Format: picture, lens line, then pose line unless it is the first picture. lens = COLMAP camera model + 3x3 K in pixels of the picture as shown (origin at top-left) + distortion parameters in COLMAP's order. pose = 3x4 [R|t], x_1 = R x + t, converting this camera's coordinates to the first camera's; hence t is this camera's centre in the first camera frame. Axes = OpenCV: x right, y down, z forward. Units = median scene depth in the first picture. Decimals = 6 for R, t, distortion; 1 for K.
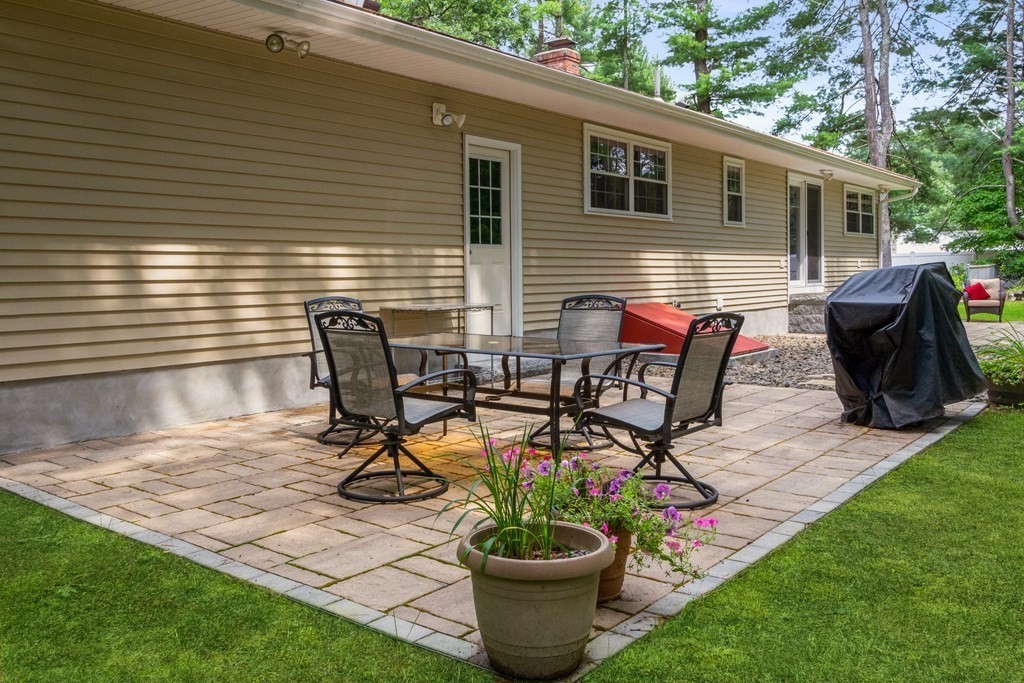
lens RADIAL K [[870.7, 0, 507.4], [0, 870.7, 269.8], [0, 0, 1]] dist [-0.000592, -0.002393]
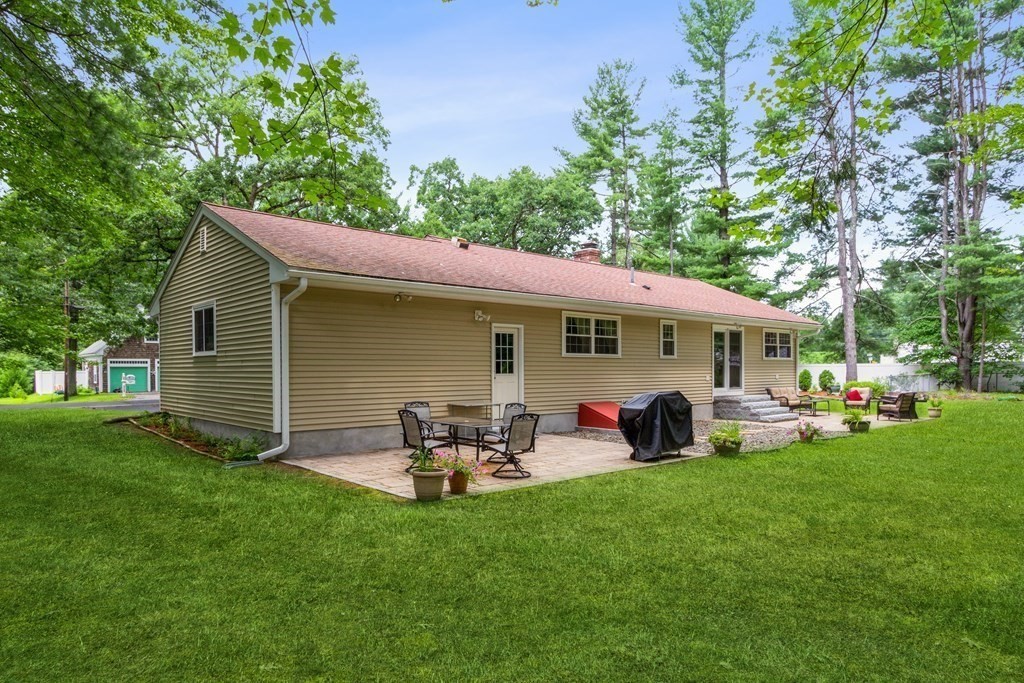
lens RADIAL K [[633.7, 0, 512.0], [0, 633.7, 341.5], [0, 0, 1]] dist [-0.001117, 0.000517]
pose [[0.987045, 0.004024, -0.160394, 0.149526], [-0.010306, 0.999211, -0.038351, -0.030430], [0.160113, 0.039508, 0.986308, -0.317914]]
